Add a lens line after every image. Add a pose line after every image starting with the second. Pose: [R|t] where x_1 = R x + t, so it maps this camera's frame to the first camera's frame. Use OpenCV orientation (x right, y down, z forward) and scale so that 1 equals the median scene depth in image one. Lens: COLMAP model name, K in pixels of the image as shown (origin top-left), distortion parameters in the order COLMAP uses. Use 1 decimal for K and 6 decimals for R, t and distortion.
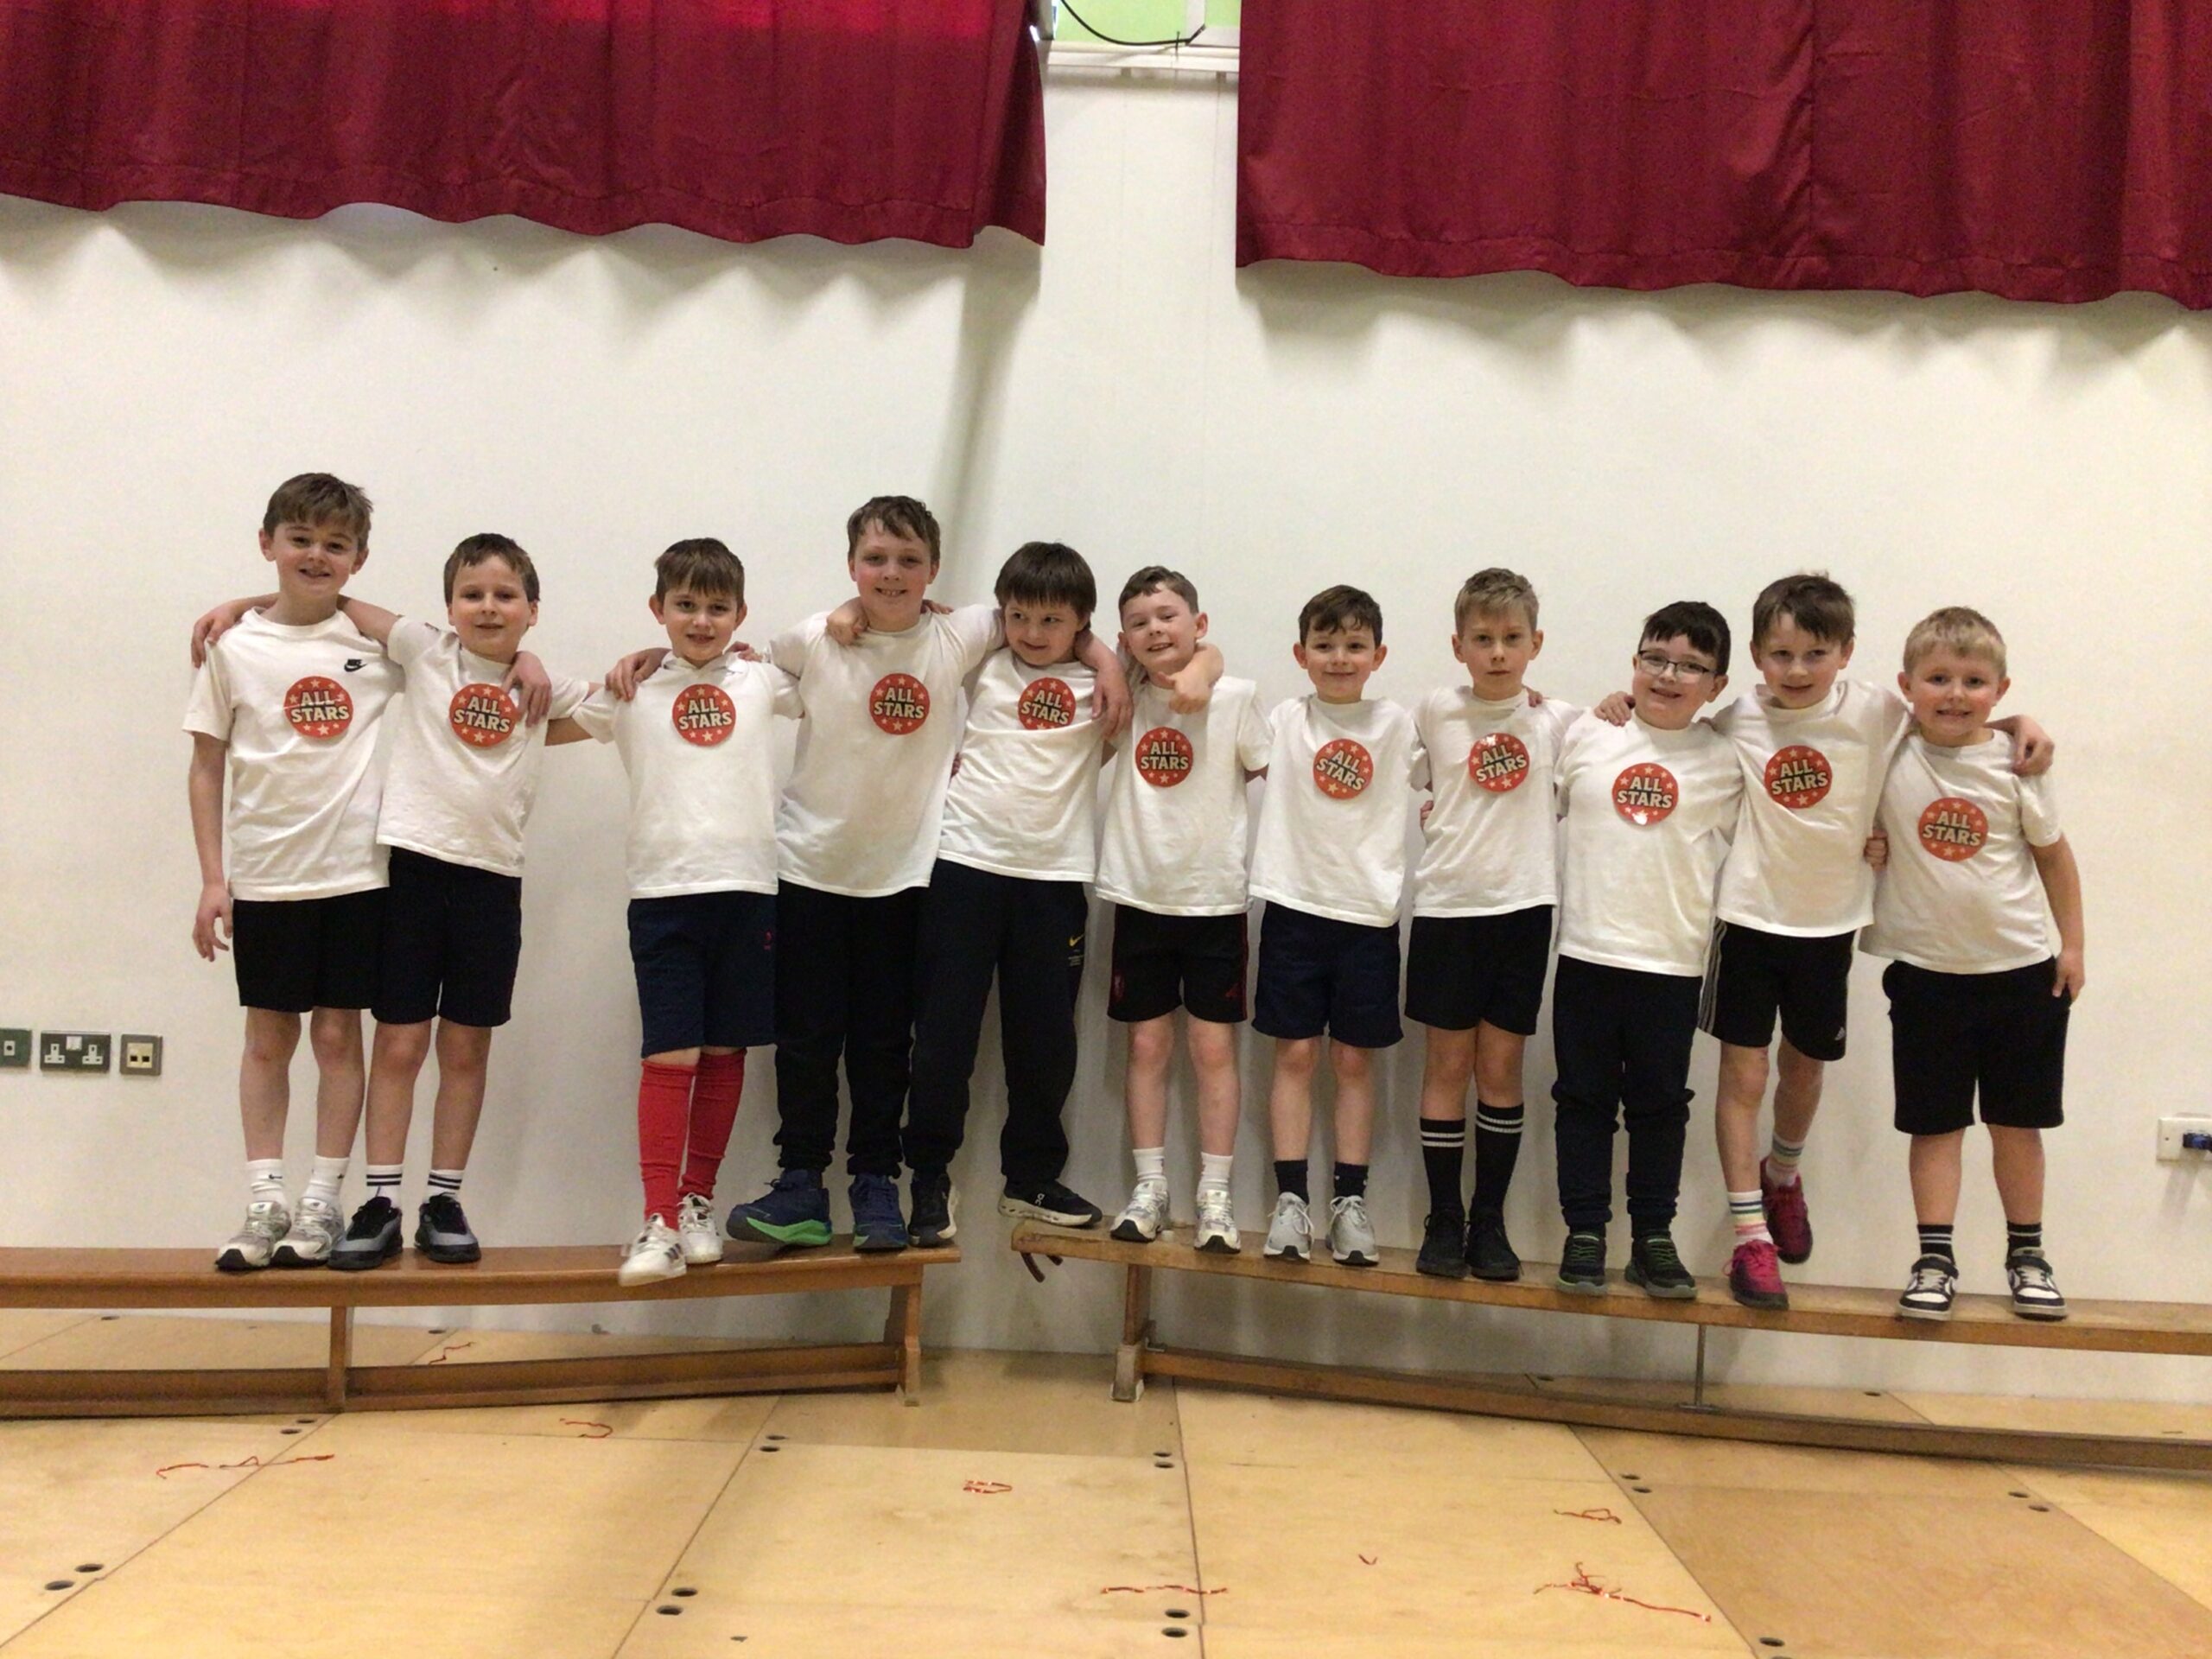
lens RADIAL K [[1696.7, 0, 1106.0], [0, 1696.7, 829.5], [0, 0, 1]] dist [-0.047677, 0.005434]
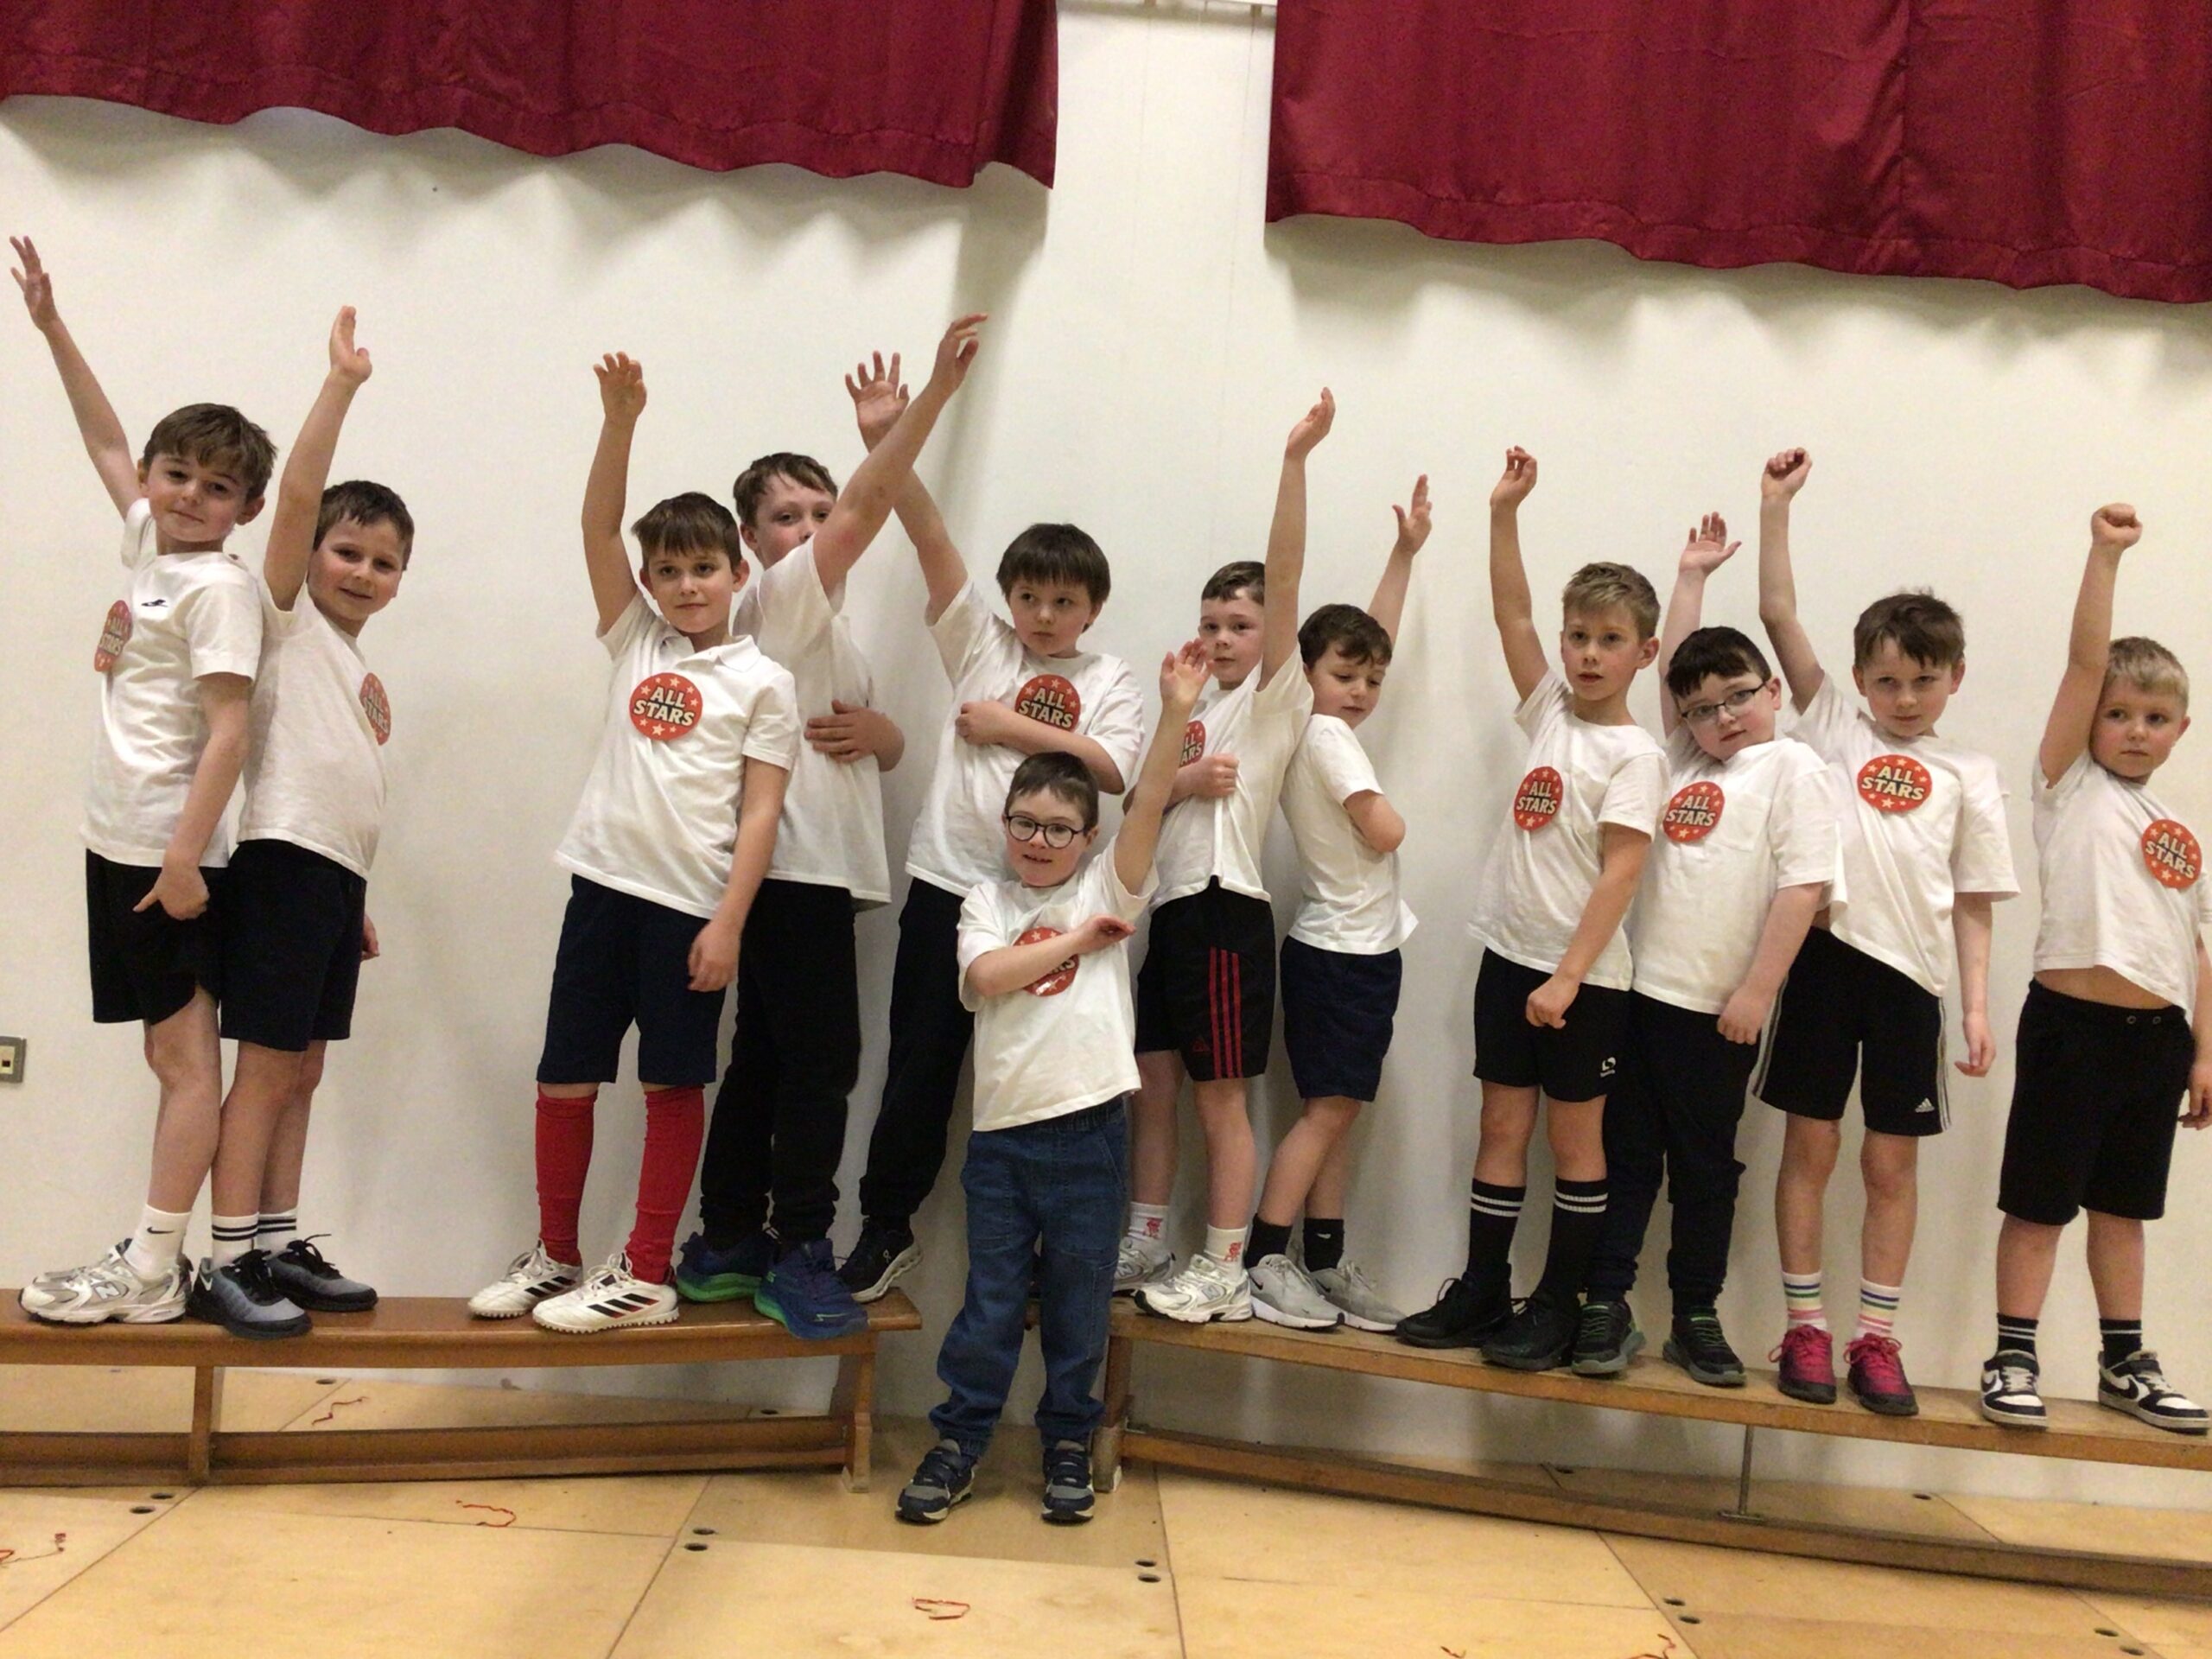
lens RADIAL K [[1696.7, 0, 1106.0], [0, 1696.7, 829.5], [0, 0, 1]] dist [-0.047677, 0.005434]
pose [[0.999045, 0.035666, 0.025248, -0.019351], [-0.035786, 0.999350, 0.004337, -0.011688], [-0.025077, -0.005236, 0.999672, 0.107092]]
